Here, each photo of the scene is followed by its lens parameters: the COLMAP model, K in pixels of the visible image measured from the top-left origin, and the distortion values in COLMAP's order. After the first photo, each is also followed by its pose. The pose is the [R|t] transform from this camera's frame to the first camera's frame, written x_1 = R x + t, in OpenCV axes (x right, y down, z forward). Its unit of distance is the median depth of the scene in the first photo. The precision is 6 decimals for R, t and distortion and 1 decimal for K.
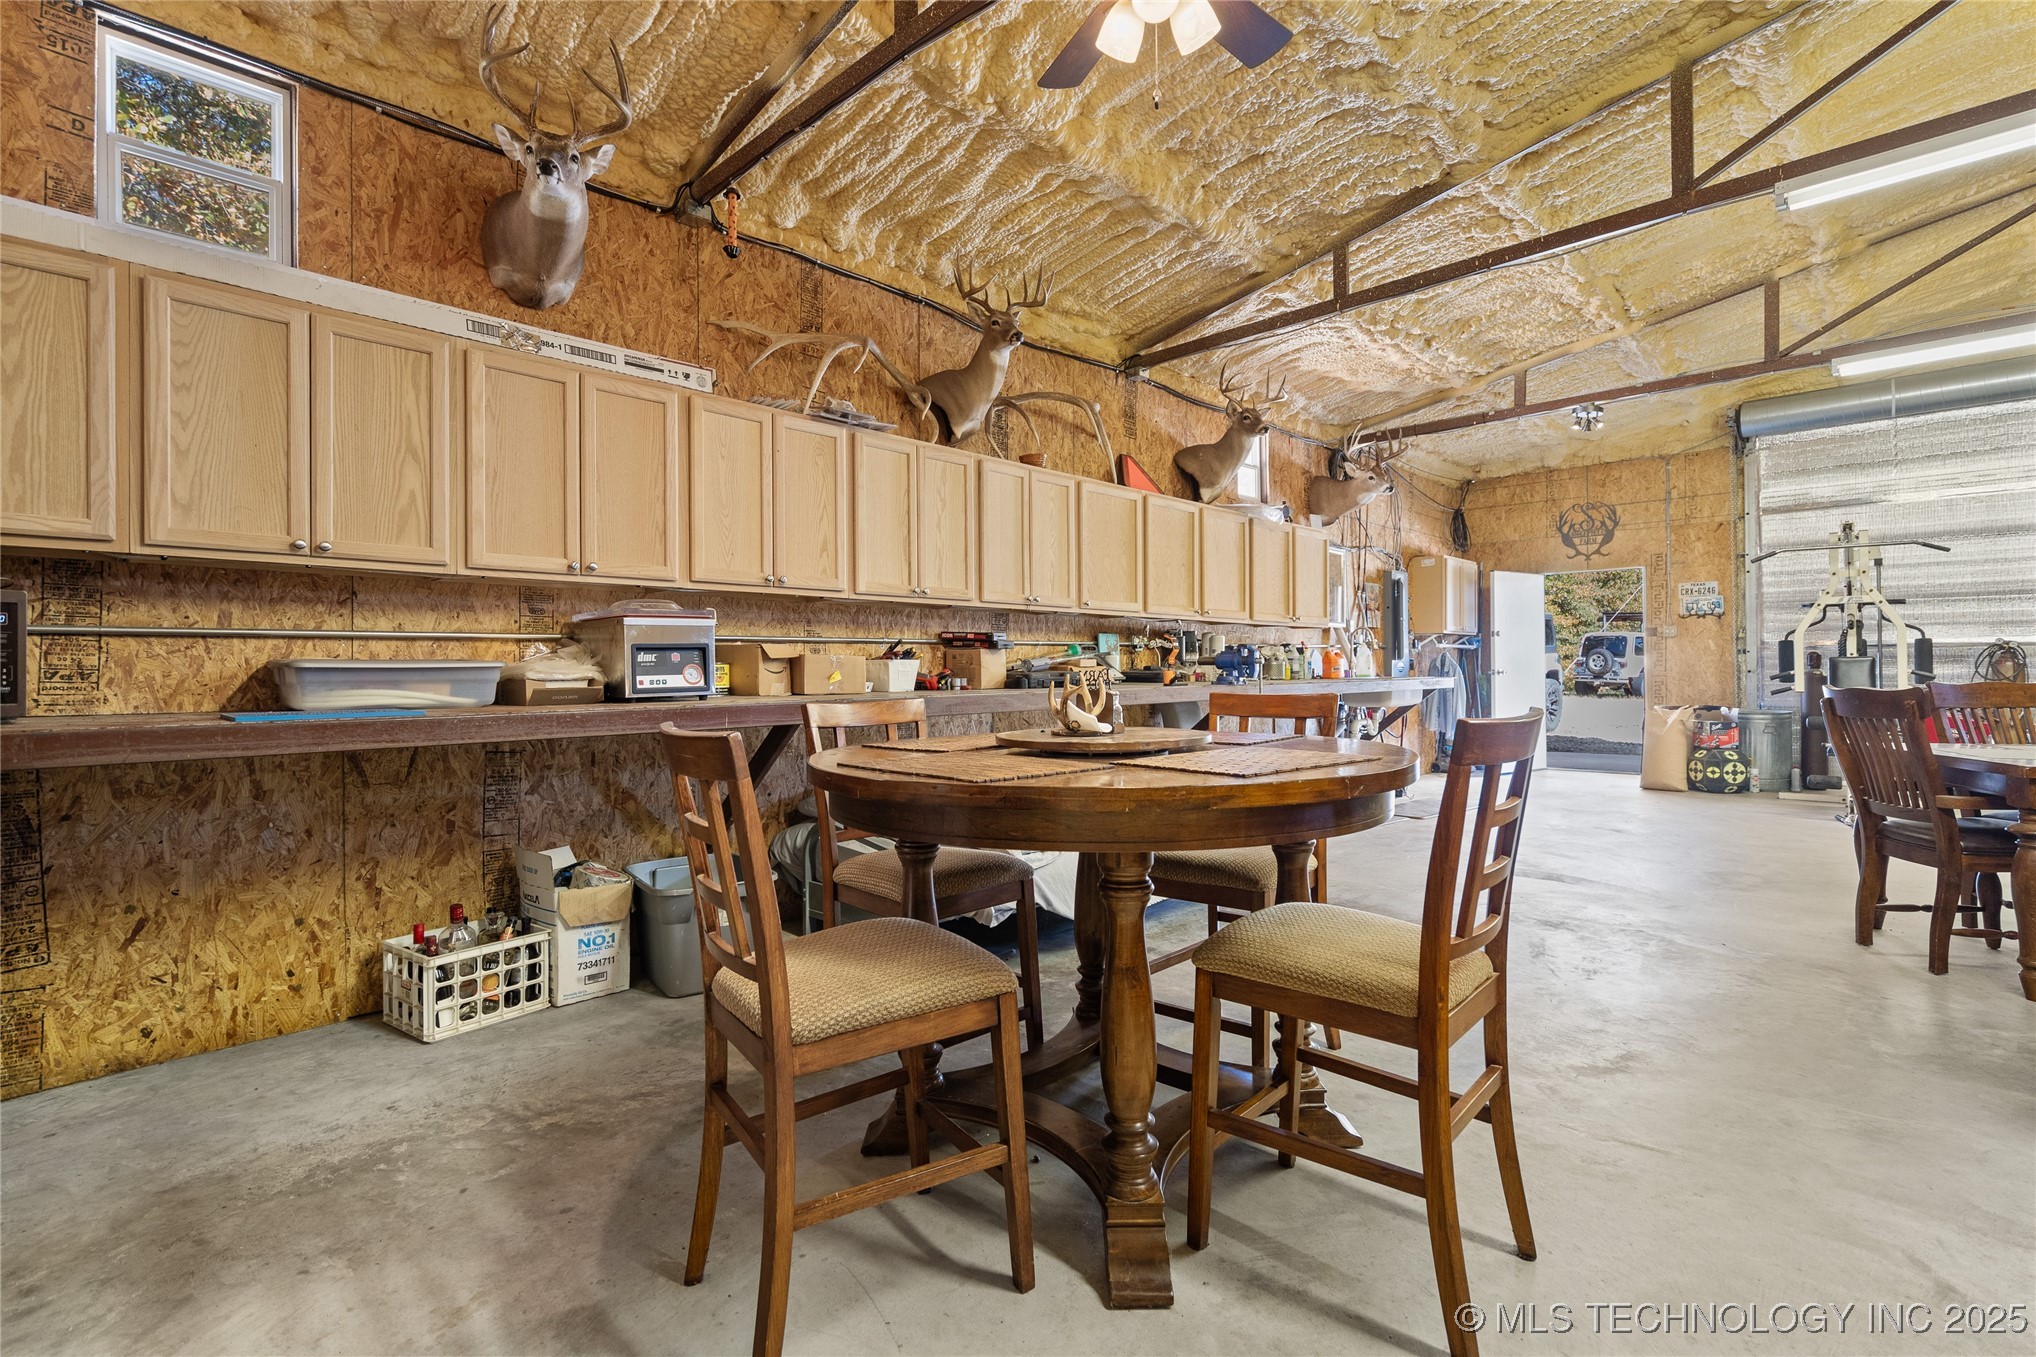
lens RADIAL K [[940.5, 0, 1017.5], [0, 940.5, 660.6], [0, 0, 1]] dist [-0.000144, 0.001387]
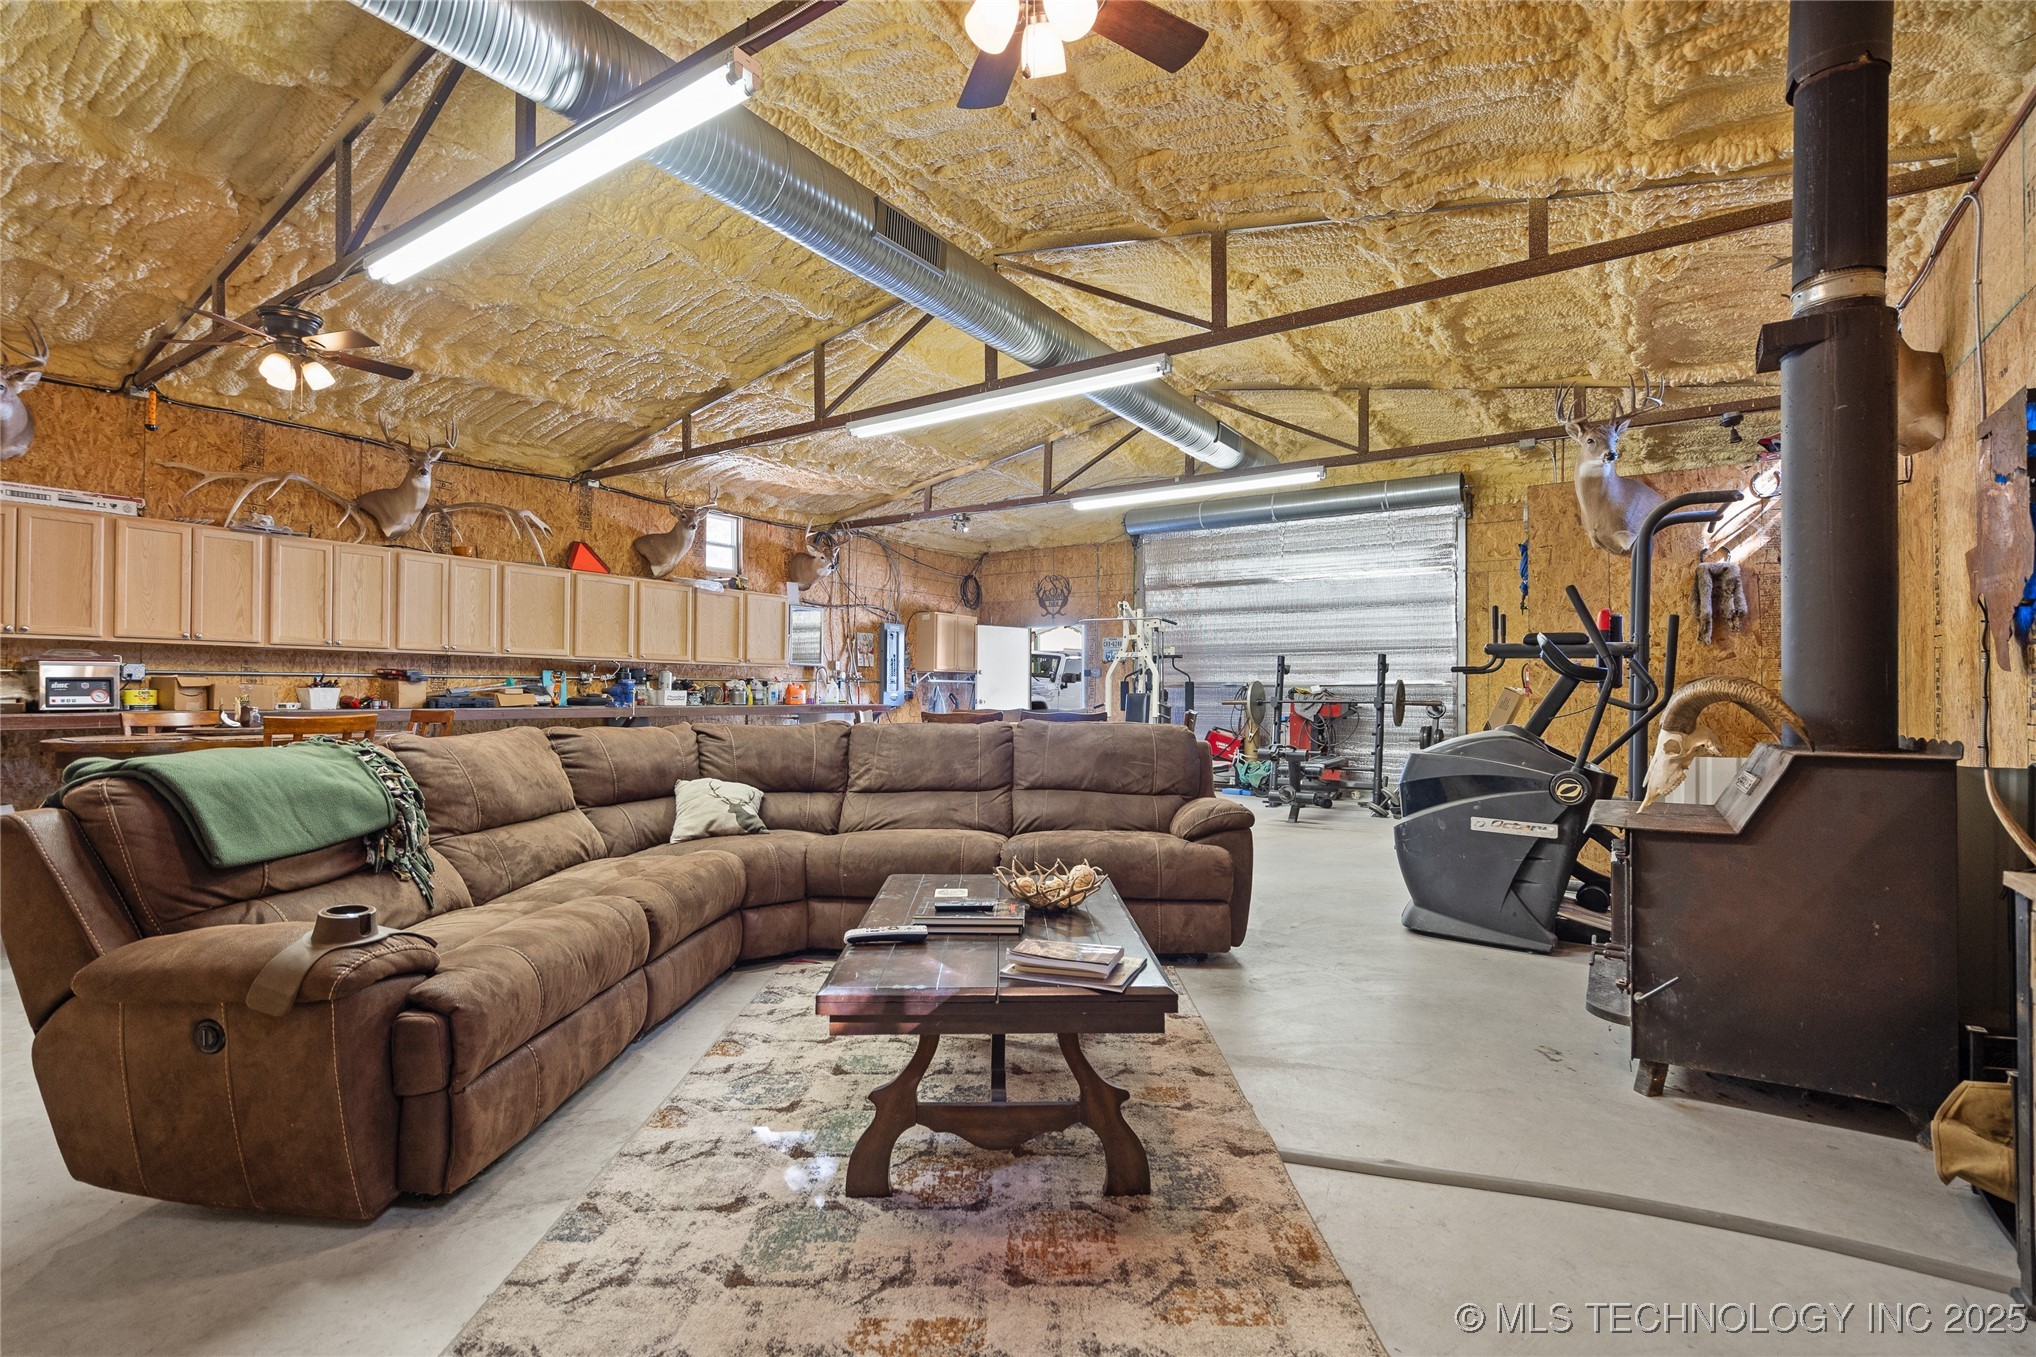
lens RADIAL K [[940.5, 0, 1018.1], [0, 940.5, 683.1], [0, 0, 1]] dist [-0.000144, 0.001387]
pose [[0.983039, 0.014454, 0.182824, 0.631256], [-0.013813, 0.999893, -0.004779, -0.015340], [-0.182874, 0.002172, 0.983134, -0.609529]]
